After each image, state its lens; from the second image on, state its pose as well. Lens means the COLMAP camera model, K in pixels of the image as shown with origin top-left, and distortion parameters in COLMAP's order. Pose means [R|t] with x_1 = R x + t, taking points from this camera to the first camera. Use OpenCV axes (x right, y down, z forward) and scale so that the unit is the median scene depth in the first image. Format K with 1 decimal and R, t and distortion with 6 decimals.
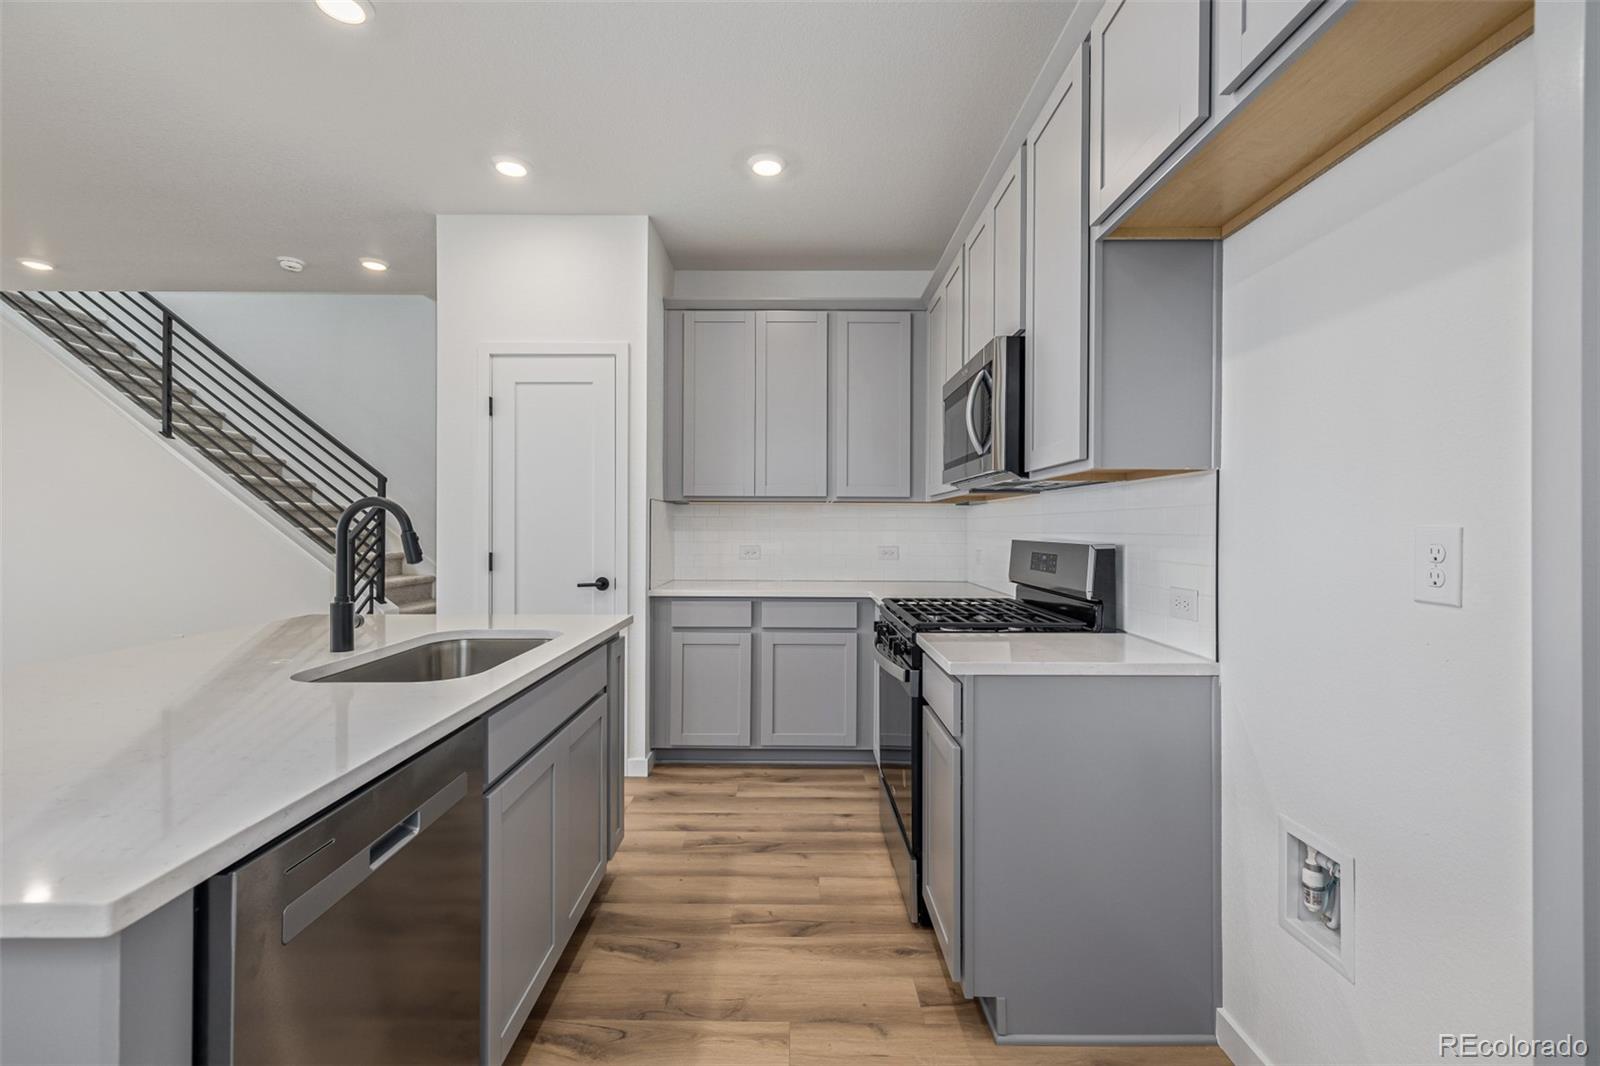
lens RADIAL K [[692.0, 0, 793.5], [0, 692.0, 528.9], [0, 0, 1]] dist [0.003568, 0.000032]
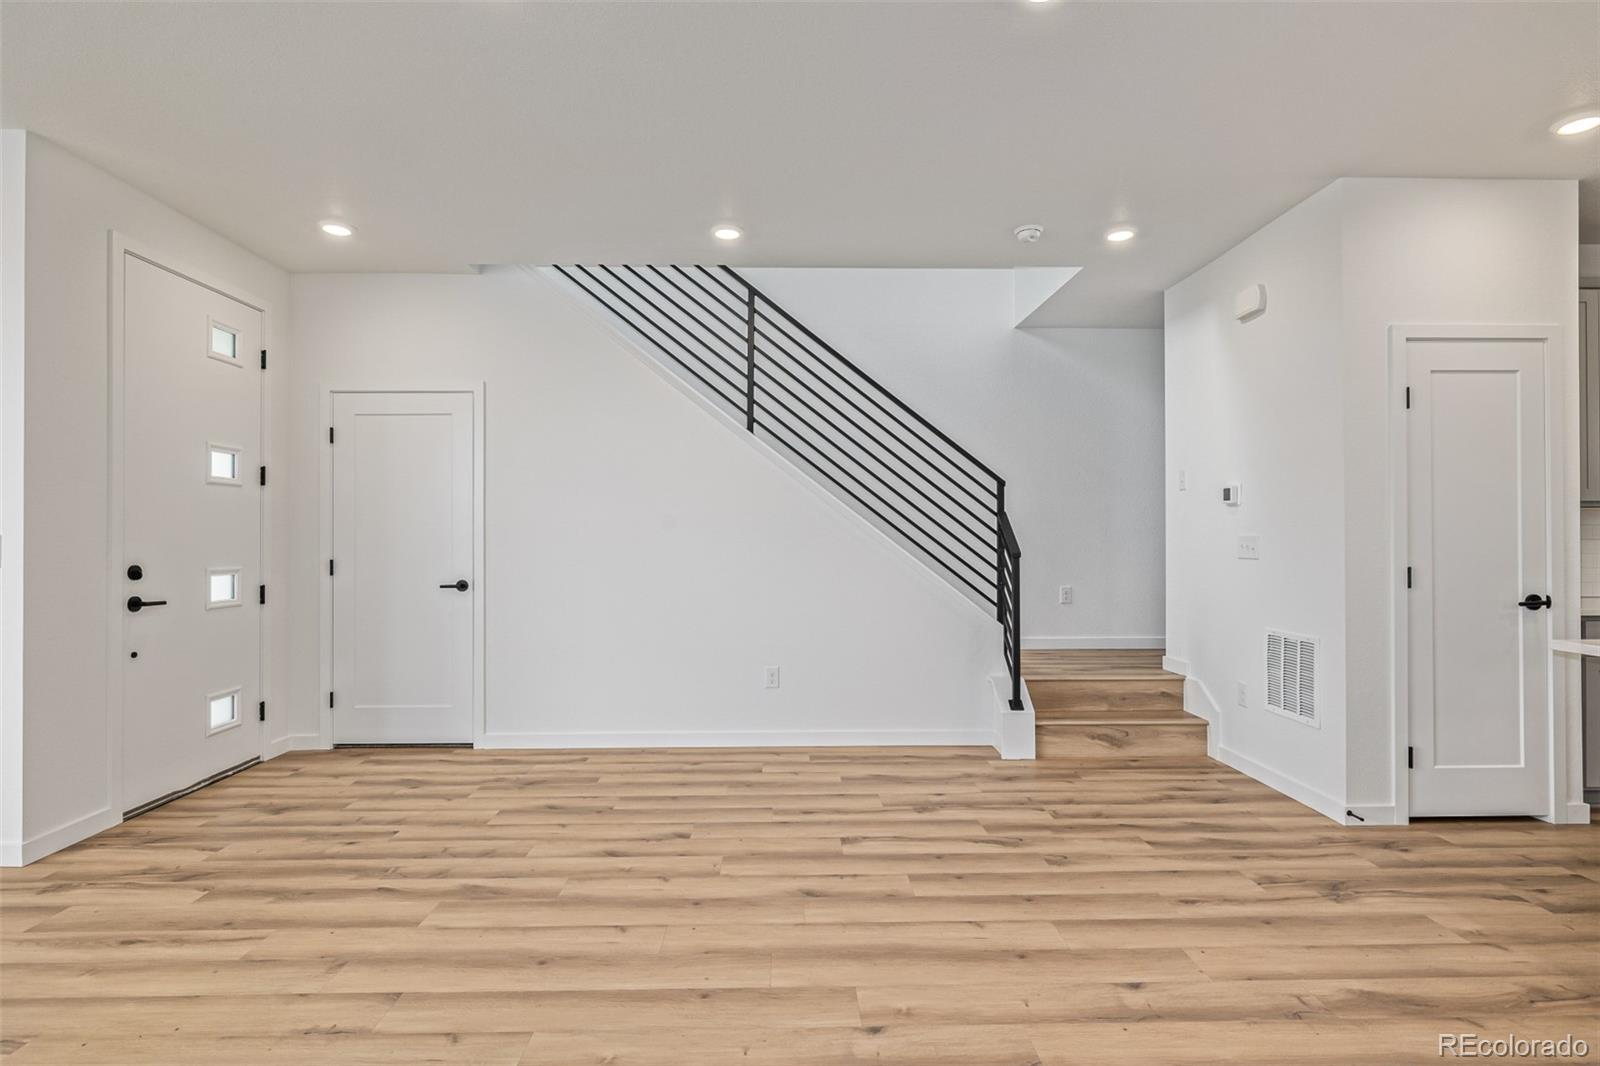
lens RADIAL K [[791.9, 0, 800.0], [0, 791.9, 533.0], [0, 0, 1]] dist [-0.002485, 0.000192]
pose [[0.999668, -0.005490, 0.025182, -1.208037], [0.005685, 0.999954, -0.007712, -0.005207], [-0.025138, 0.007853, 0.999653, 0.030730]]
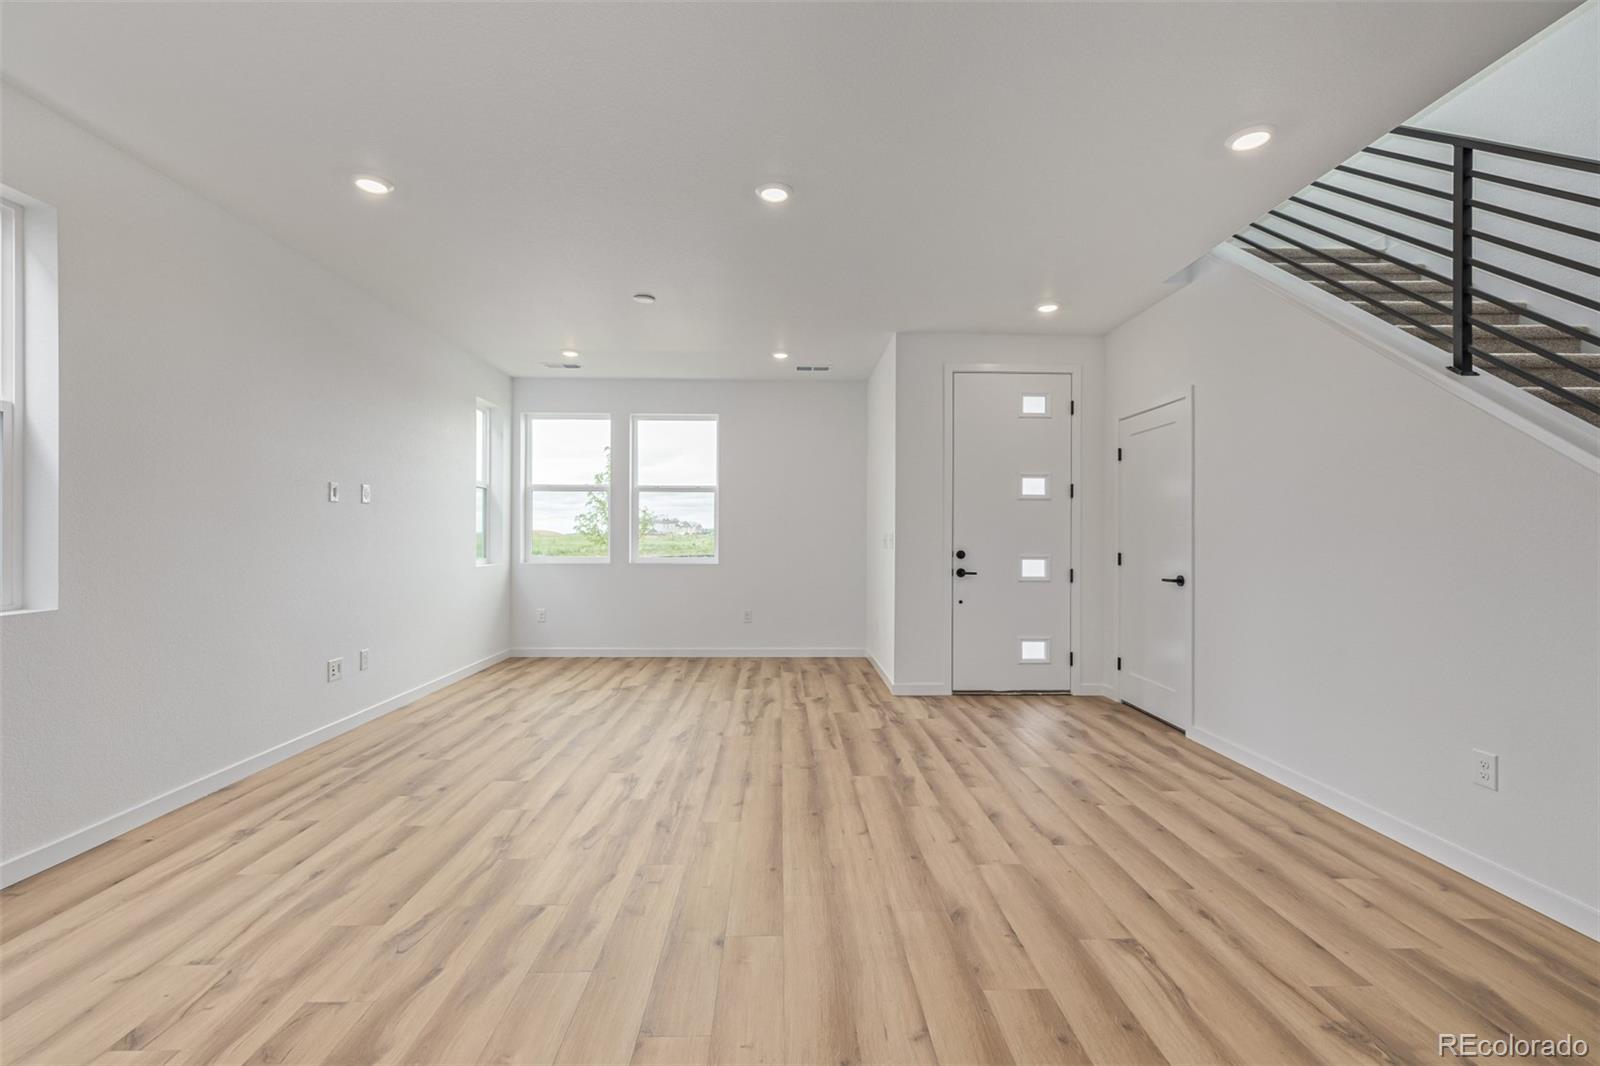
lens RADIAL K [[673.1, 0, 791.1], [0, 673.1, 530.7], [0, 0, 1]] dist [-0.000193, -0.000306]
pose [[0.020084, -0.008127, -0.999765, -0.545960], [-0.005232, 0.999952, -0.008234, -0.006205], [0.999785, 0.005396, 0.020041, 0.652444]]
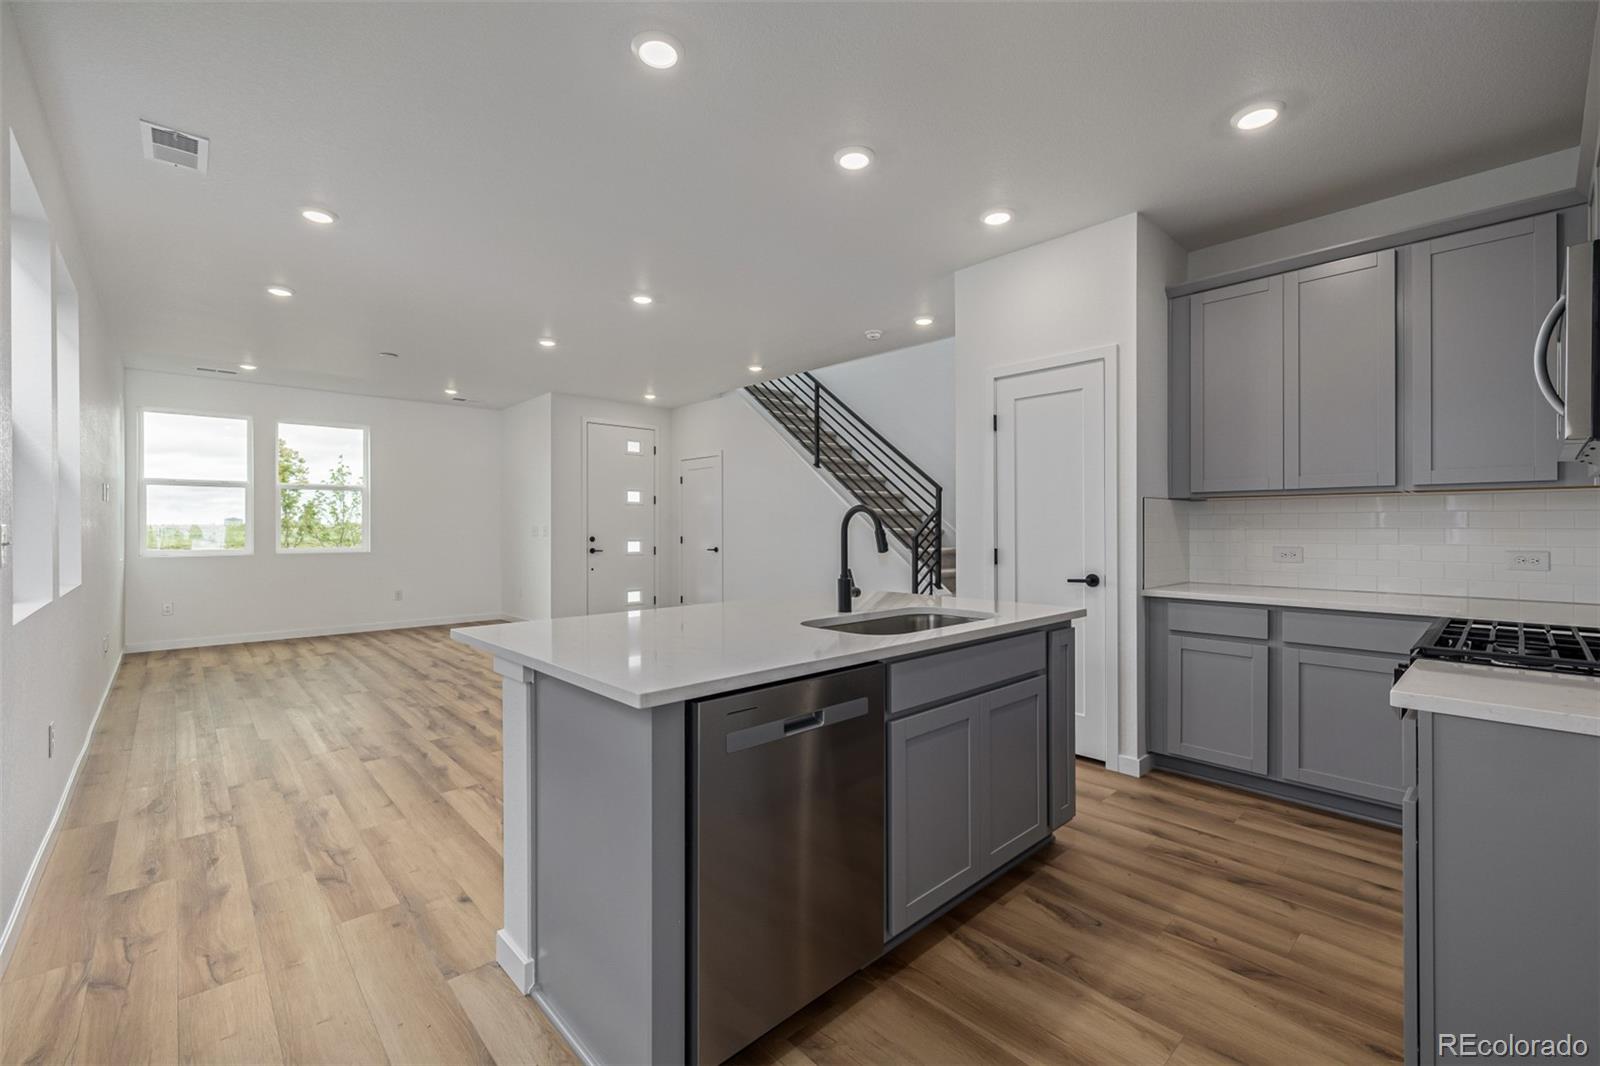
lens RADIAL K [[673.1, 0, 791.1], [0, 673.1, 530.7], [0, 0, 1]] dist [-0.000193, -0.000306]
pose [[0.677417, -0.000869, -0.735599, 0.160590], [0.002957, 0.999994, 0.001542, 0.001476], [0.735594, -0.003220, 0.677415, -0.018835]]
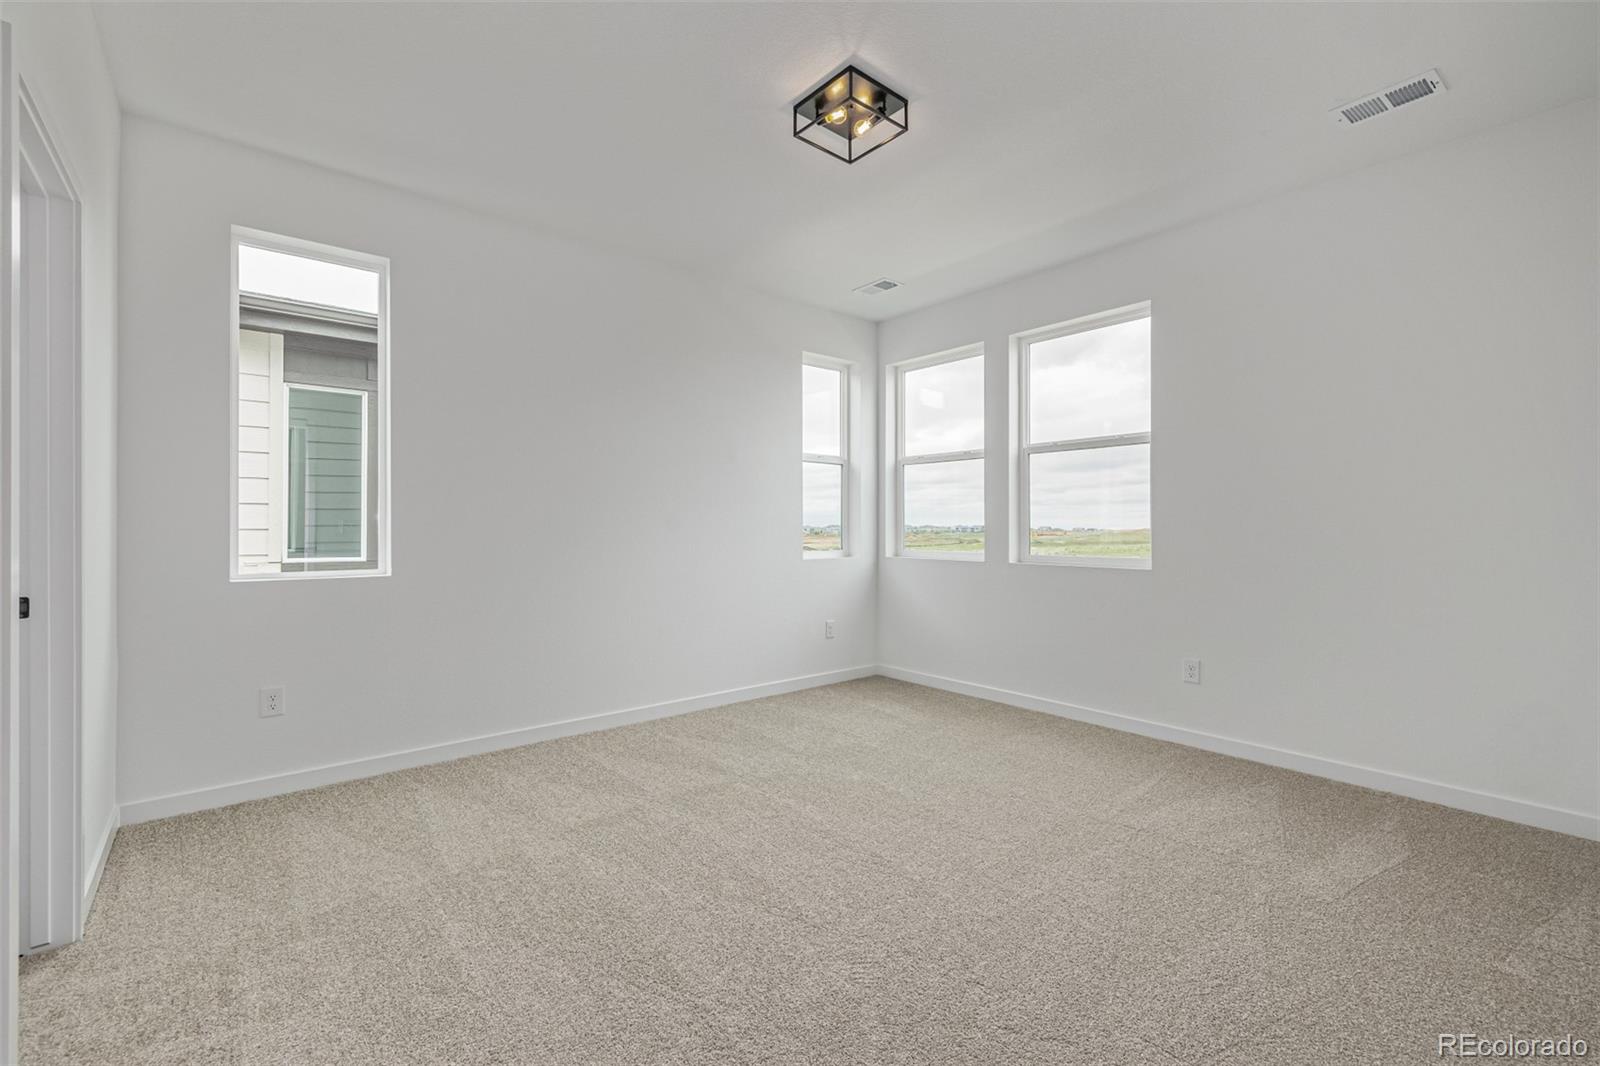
lens RADIAL K [[673.1, 0, 791.1], [0, 673.1, 530.7], [0, 0, 1]] dist [-0.000193, -0.000306]
pose [[-0.759263, -0.003297, -0.650775, -1.354022], [-0.006989, 0.999971, 0.003087, 0.011230], [0.650746, 0.006893, -0.759264, 0.928643]]
